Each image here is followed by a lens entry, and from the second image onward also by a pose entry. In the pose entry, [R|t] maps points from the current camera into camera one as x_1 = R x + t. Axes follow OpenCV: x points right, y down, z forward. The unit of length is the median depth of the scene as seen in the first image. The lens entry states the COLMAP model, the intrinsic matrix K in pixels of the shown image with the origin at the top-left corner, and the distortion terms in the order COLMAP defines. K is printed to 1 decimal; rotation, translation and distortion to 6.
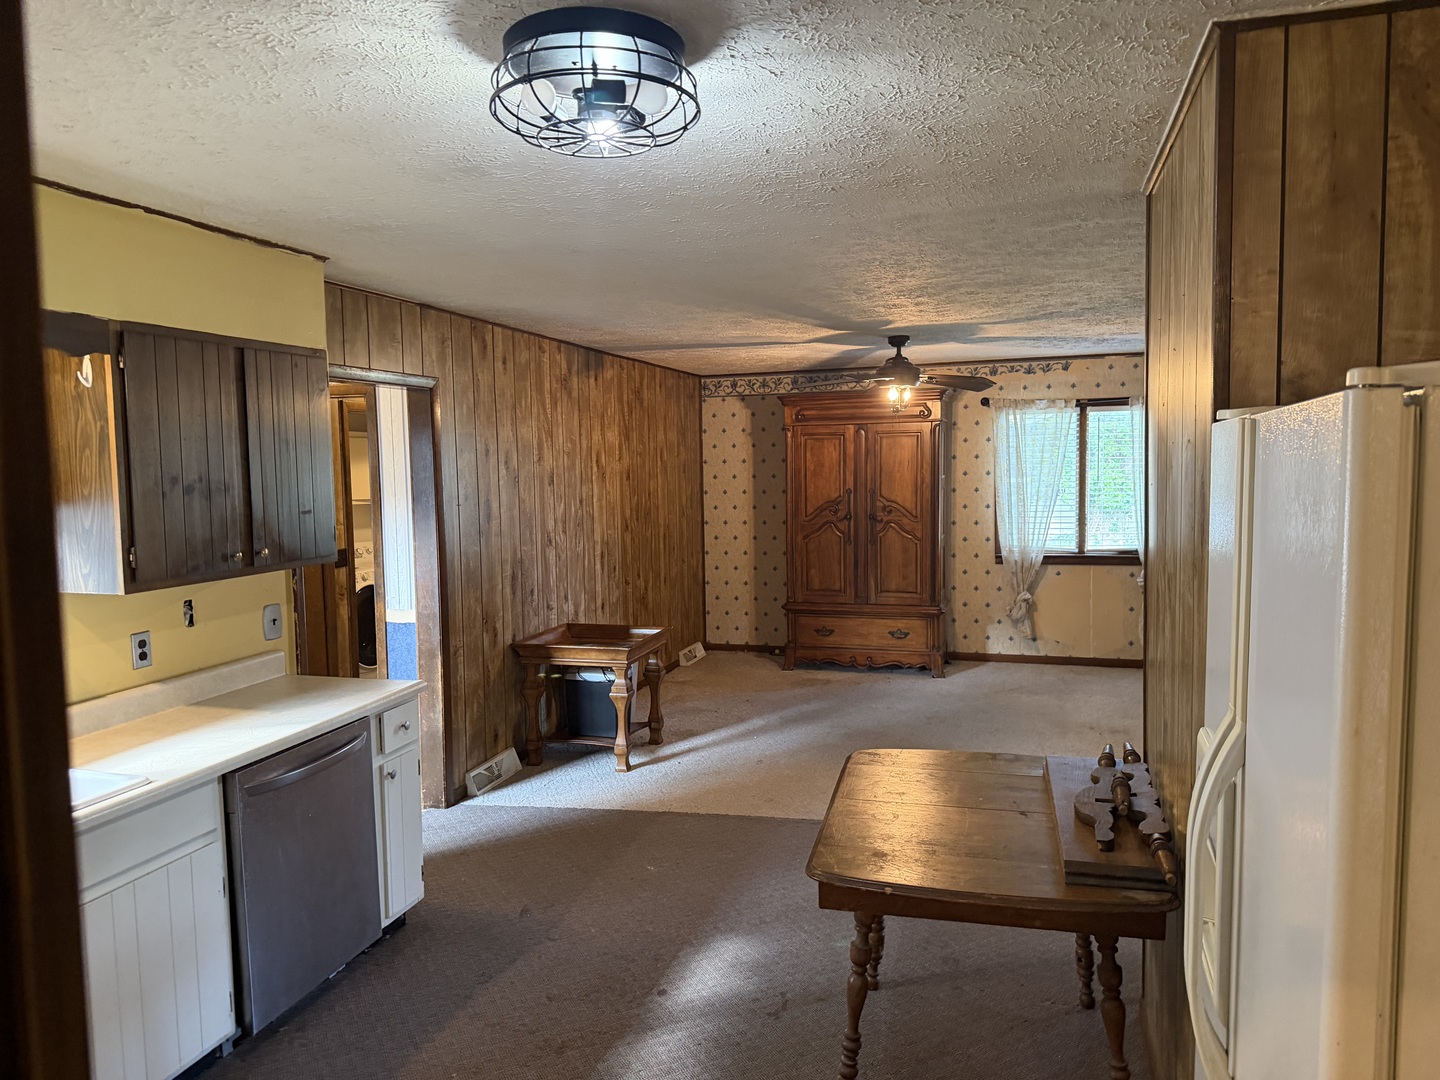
lens RADIAL K [[1002.0, 0, 715.6], [0, 1002.0, 538.4], [0, 0, 1]] dist [0.119541, -0.188156]
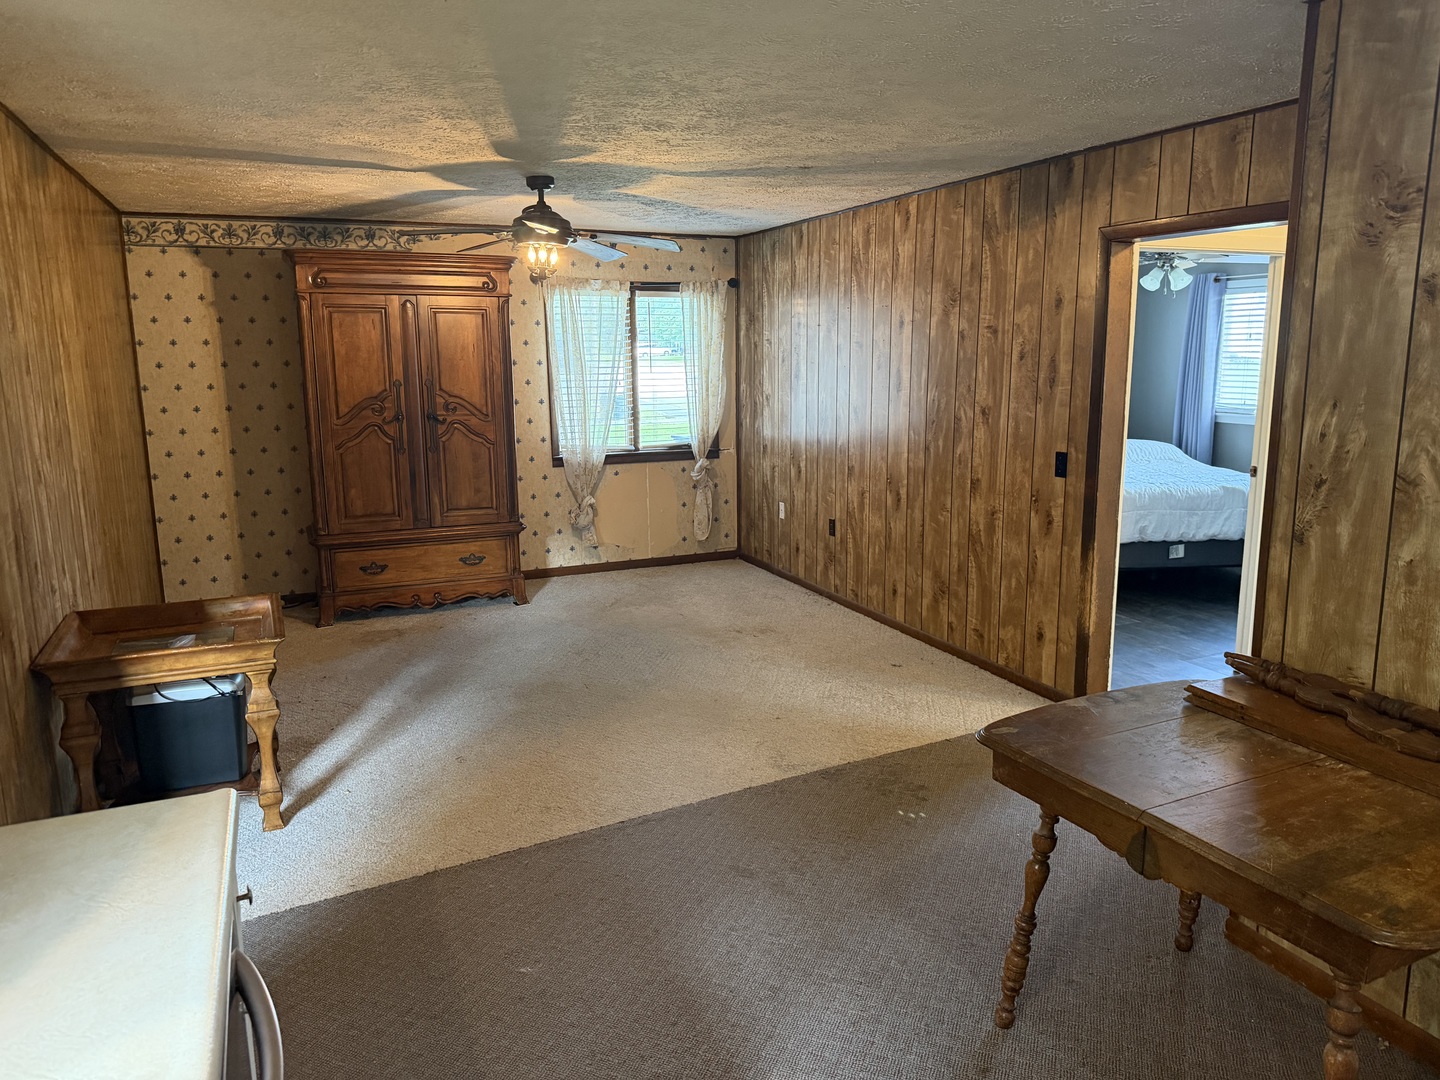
lens RADIAL K [[1002.0, 0, 715.6], [0, 1002.0, 538.4], [0, 0, 1]] dist [0.119541, -0.188156]
pose [[0.758145, -0.108907, 0.642927, -0.192844], [0.045431, 0.992381, 0.114528, -0.007483], [-0.650502, -0.057620, 0.757316, 0.243689]]
